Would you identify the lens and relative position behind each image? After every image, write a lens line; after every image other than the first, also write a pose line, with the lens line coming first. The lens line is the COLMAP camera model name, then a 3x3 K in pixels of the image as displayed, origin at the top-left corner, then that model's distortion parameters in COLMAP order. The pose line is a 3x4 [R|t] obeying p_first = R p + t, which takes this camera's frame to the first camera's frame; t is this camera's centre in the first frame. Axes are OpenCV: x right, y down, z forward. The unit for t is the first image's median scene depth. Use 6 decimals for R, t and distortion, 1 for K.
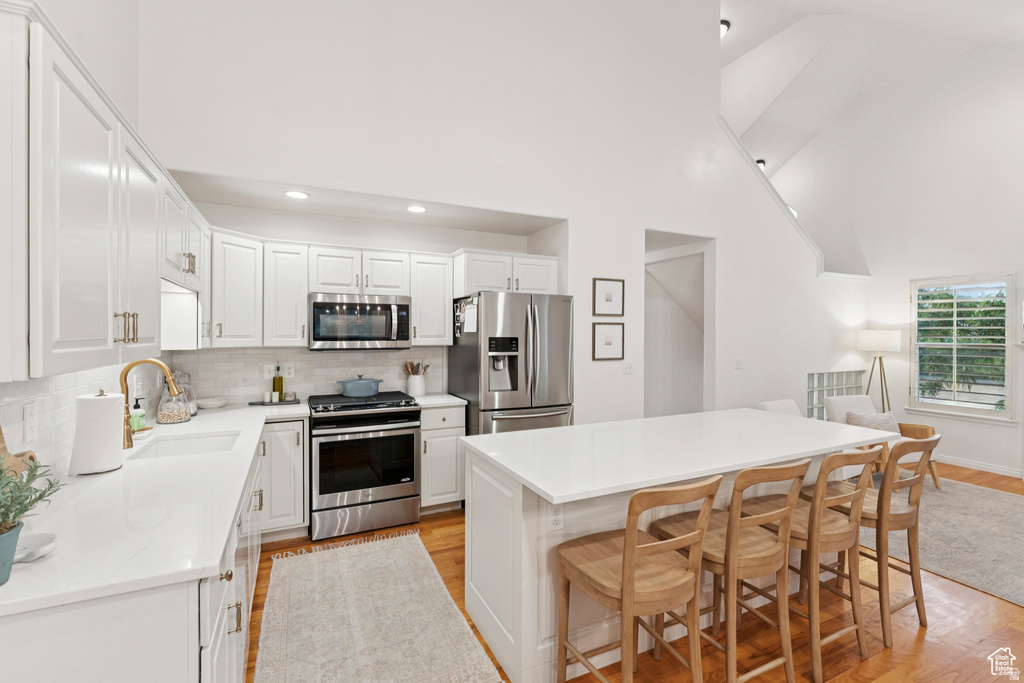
lens RADIAL K [[467.0, 0, 516.7], [0, 467.0, 334.8], [0, 0, 1]] dist [-0.002246, 0.000511]
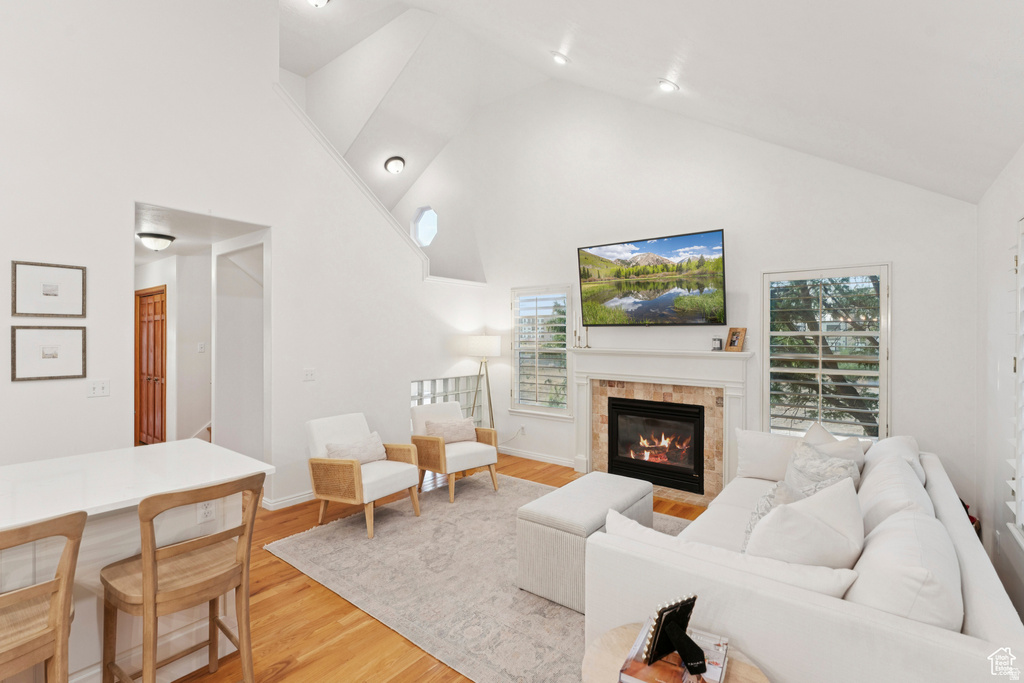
lens RADIAL K [[467.0, 0, 519.5], [0, 467.0, 336.7], [0, 0, 1]] dist [-0.002246, 0.000511]
pose [[0.896069, -0.001573, 0.443912, 0.519165], [0.004154, 0.999980, -0.004843, -0.003800], [-0.443895, 0.006184, 0.896057, 0.056295]]
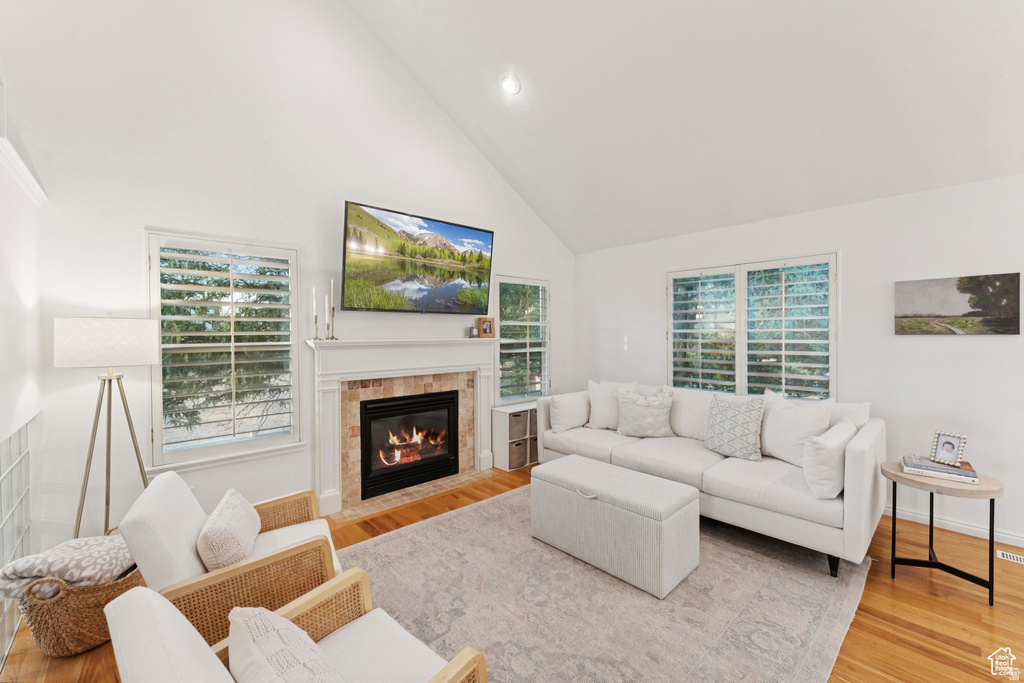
lens RADIAL K [[408.9, 0, 558.9], [0, 408.9, 330.0], [0, 0, 1]] dist [-0.002593, -0.000553]
pose [[-0.312879, -0.030415, 0.949306, 0.345660], [-0.014479, 0.999524, 0.027252, -0.027026], [-0.949683, -0.005219, -0.313170, 0.942335]]
